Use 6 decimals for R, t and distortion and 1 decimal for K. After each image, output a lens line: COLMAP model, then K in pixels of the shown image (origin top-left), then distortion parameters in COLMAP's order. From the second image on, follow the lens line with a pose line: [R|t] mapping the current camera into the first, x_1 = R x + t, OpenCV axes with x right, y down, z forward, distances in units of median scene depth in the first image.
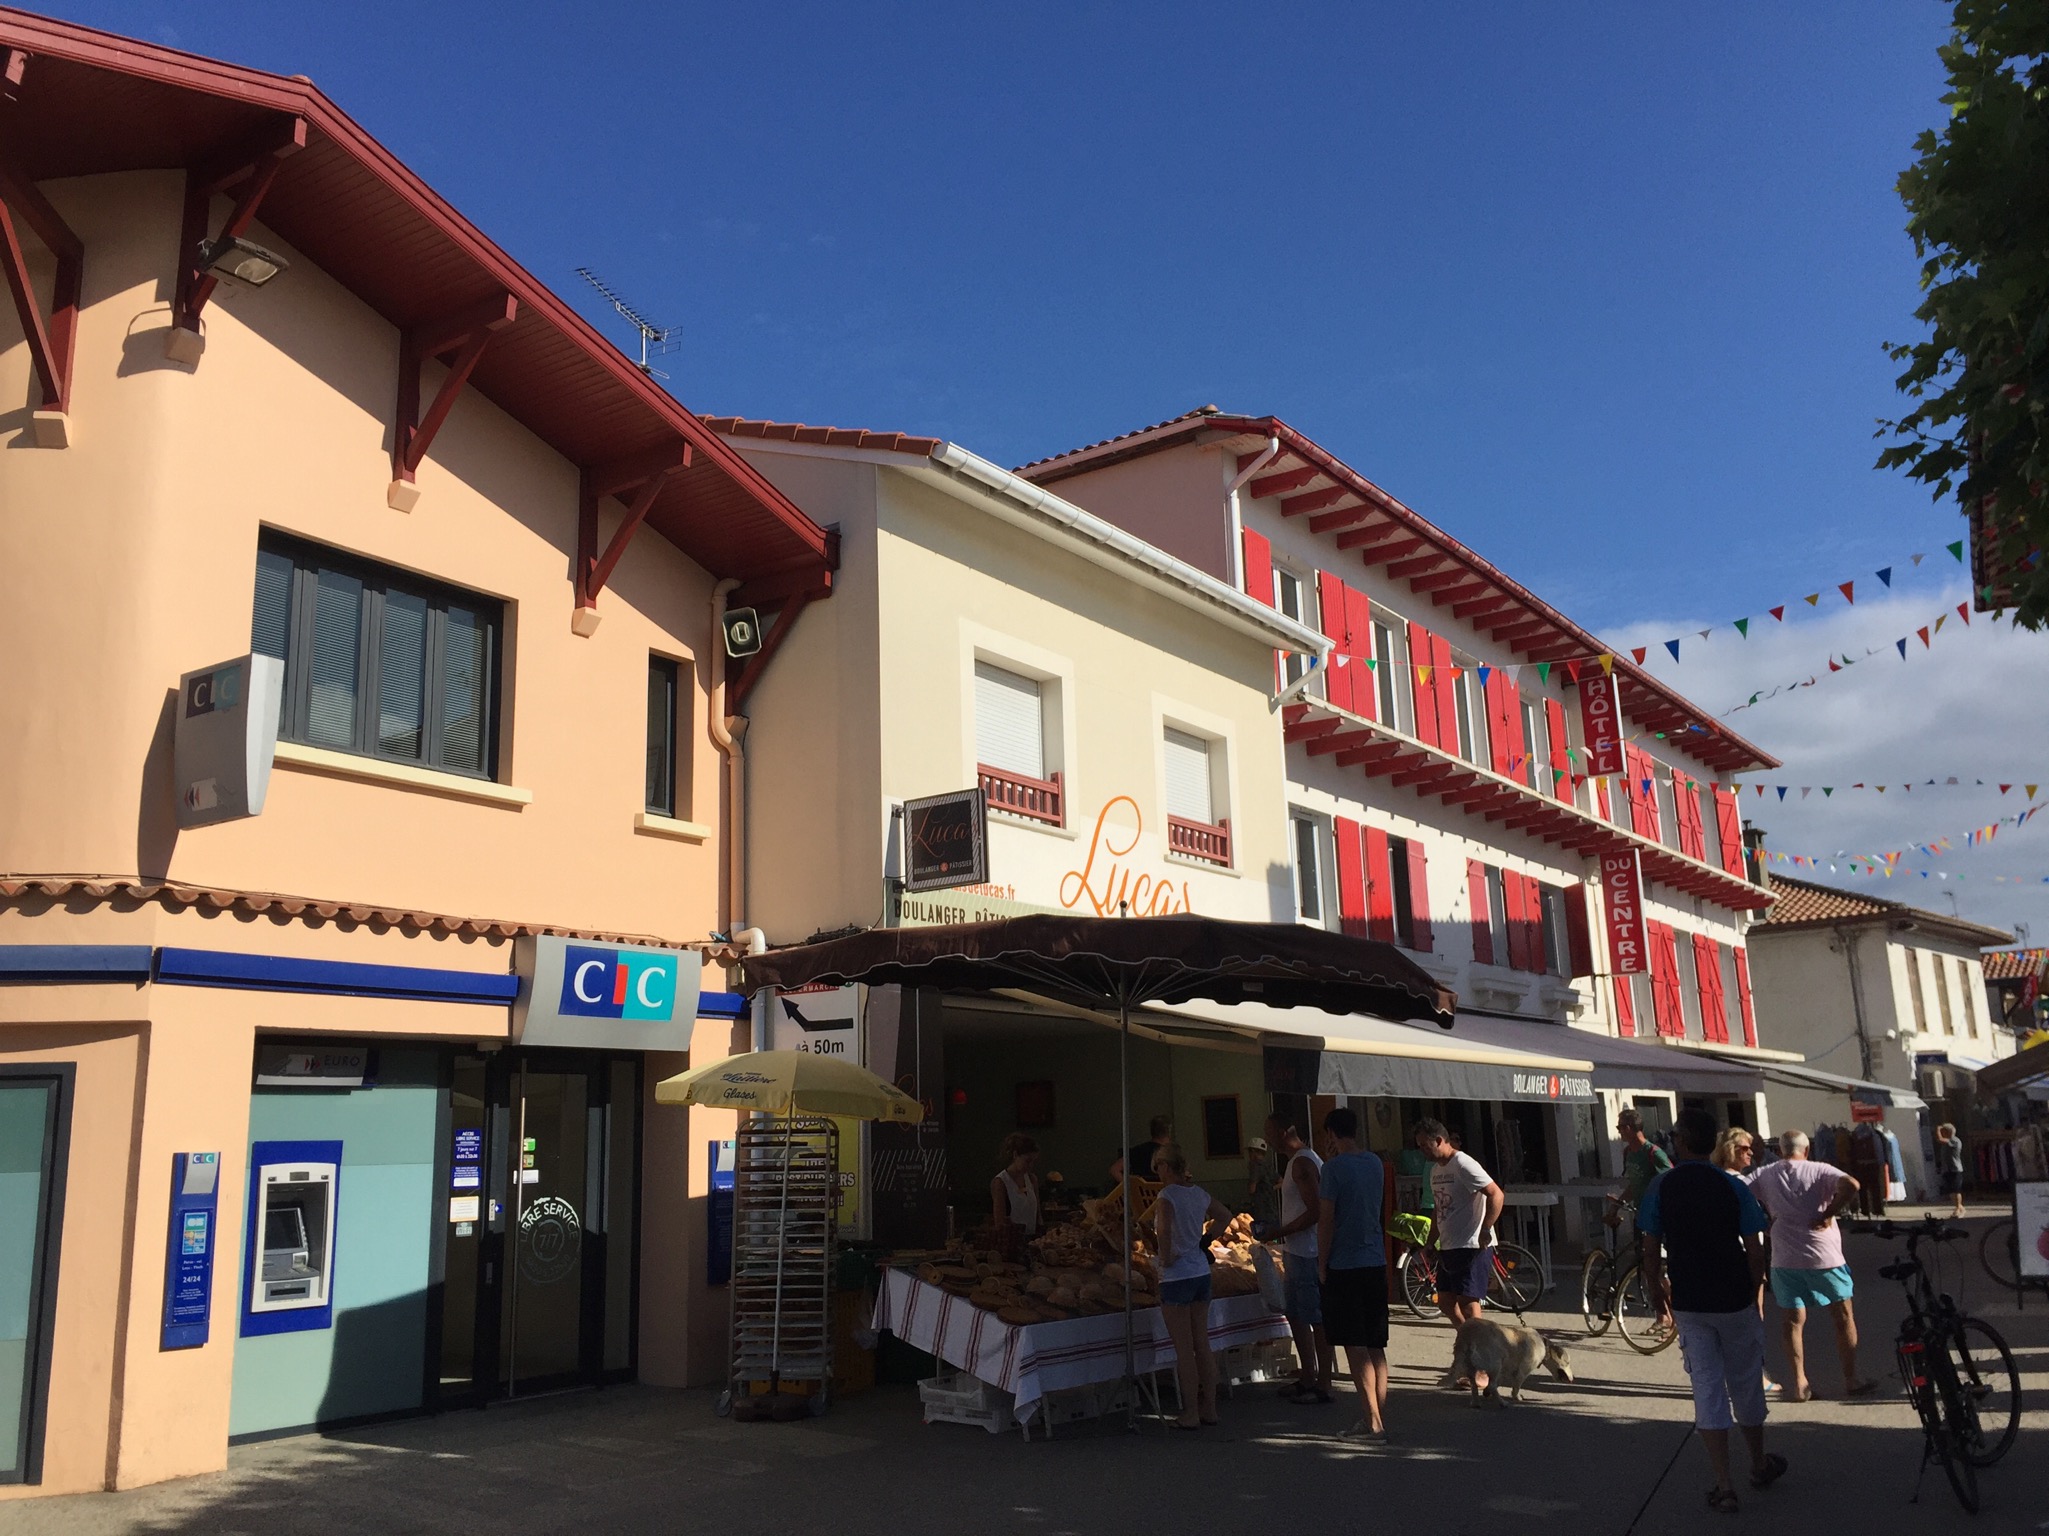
lens RADIAL K [[1750.5, 0, 1024.5], [0, 1750.5, 768.0], [0, 0, 1]] dist [0.102365, 0.005774]
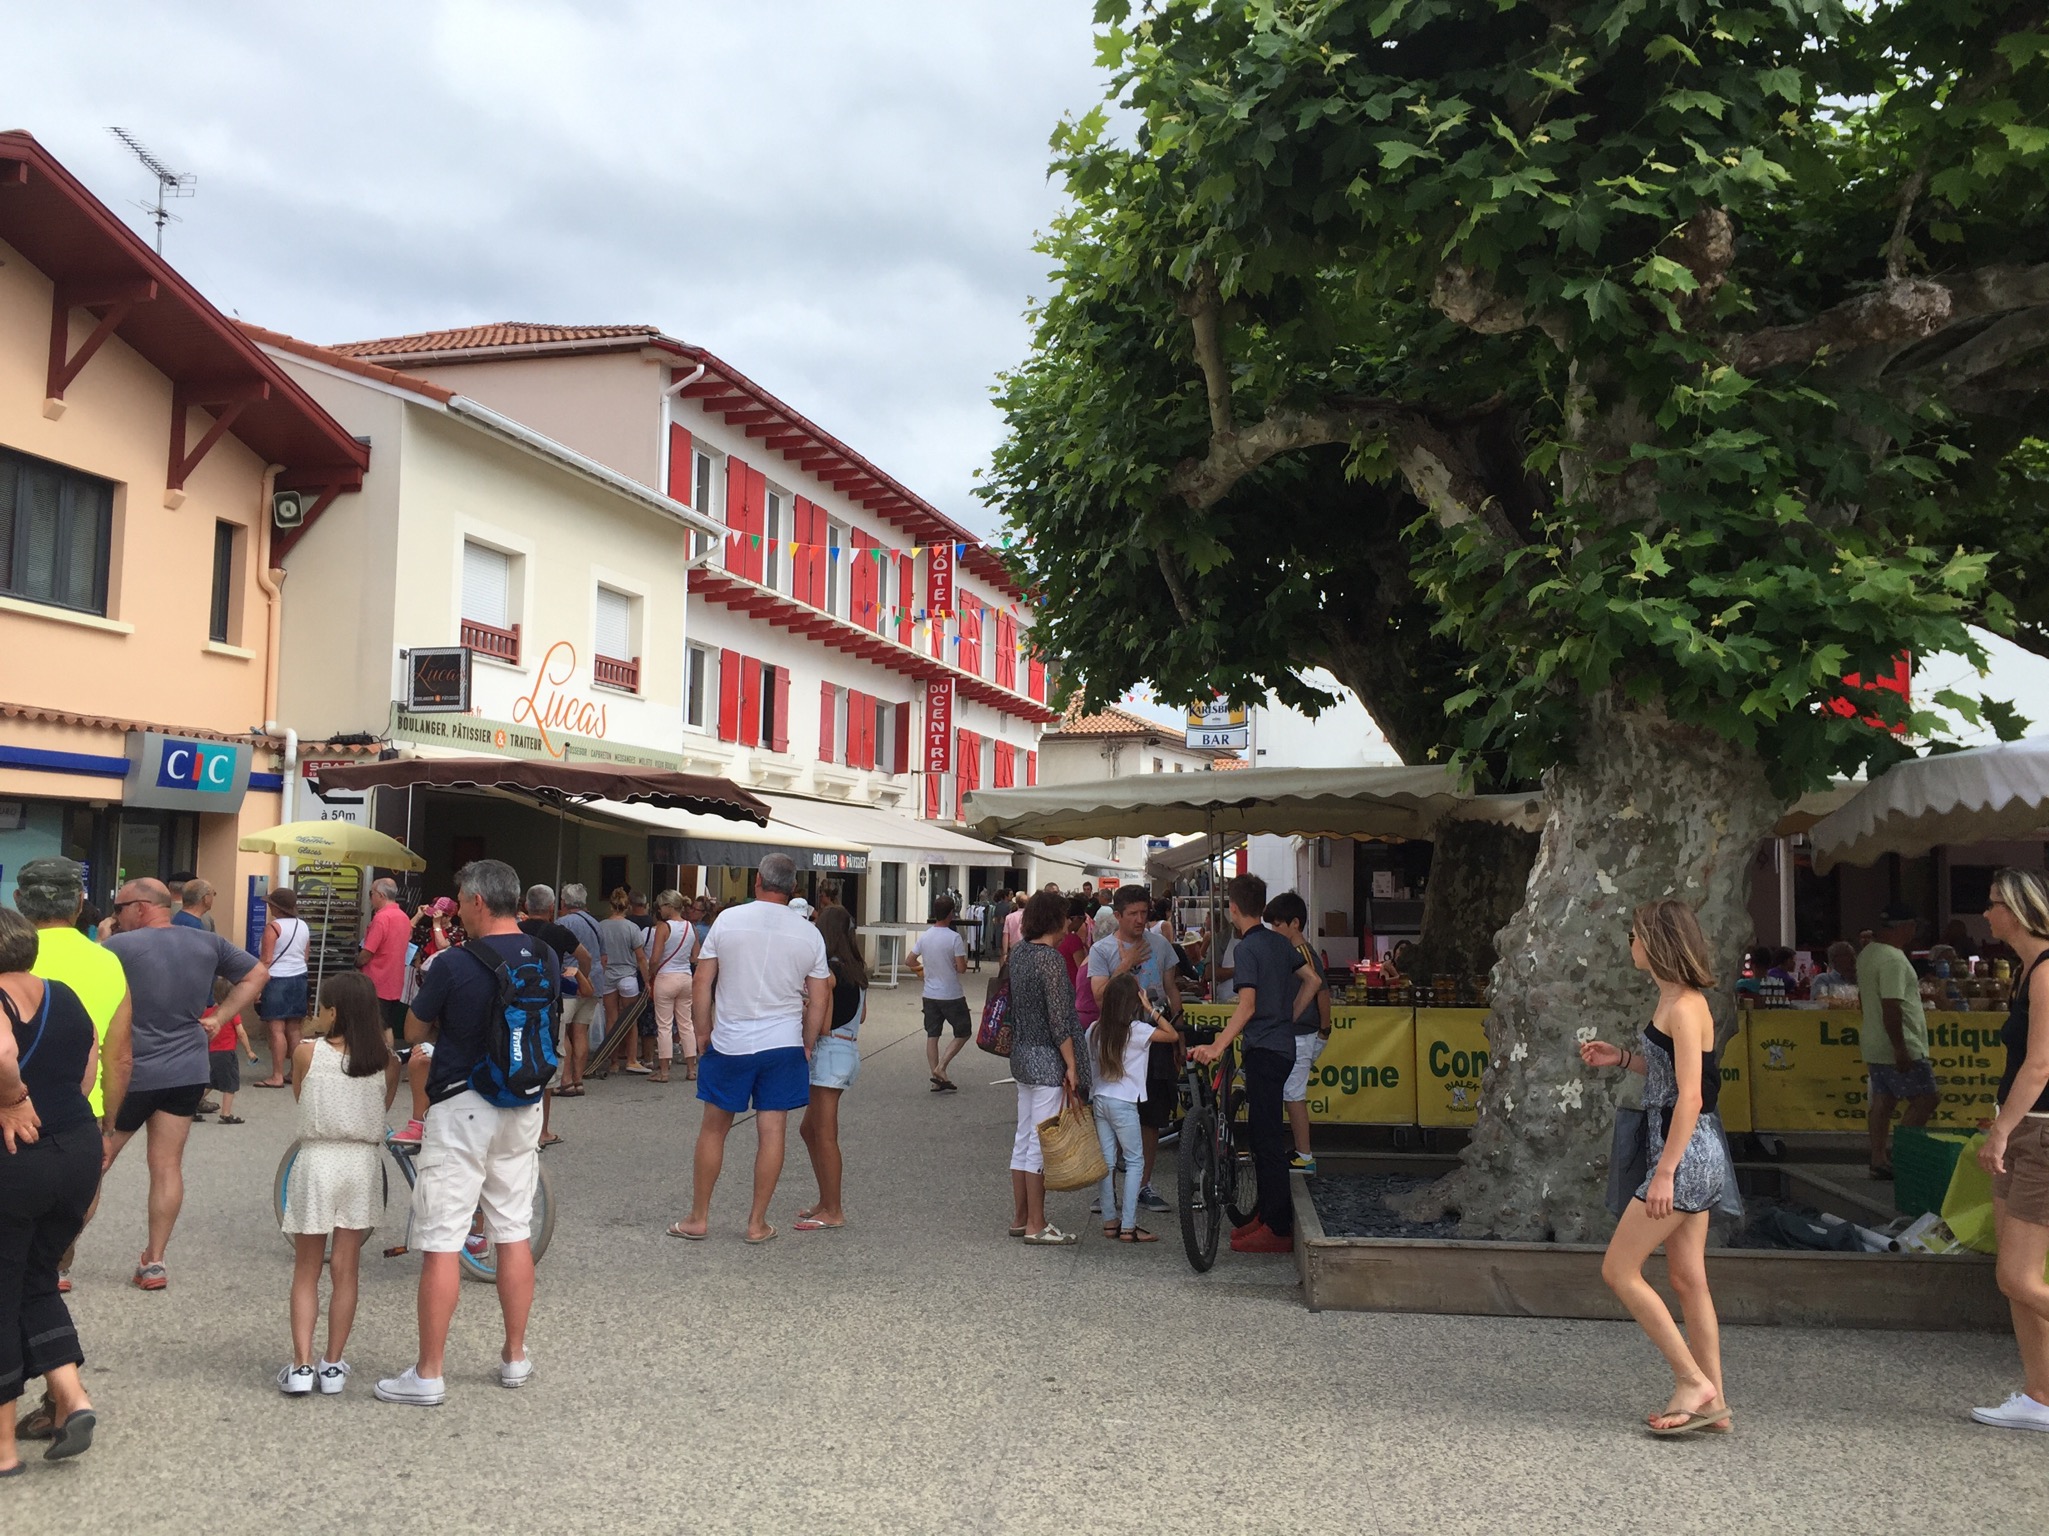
lens RADIAL K [[1732.3, 0, 1027.2], [0, 1732.3, 680.8], [0, 0, 1]] dist [0.047273, -0.003409]
pose [[0.939211, 0.080432, 0.333786, -0.063628], [-0.109706, 0.991513, 0.069767, -0.101788], [-0.325342, -0.102144, 0.940063, -0.469054]]
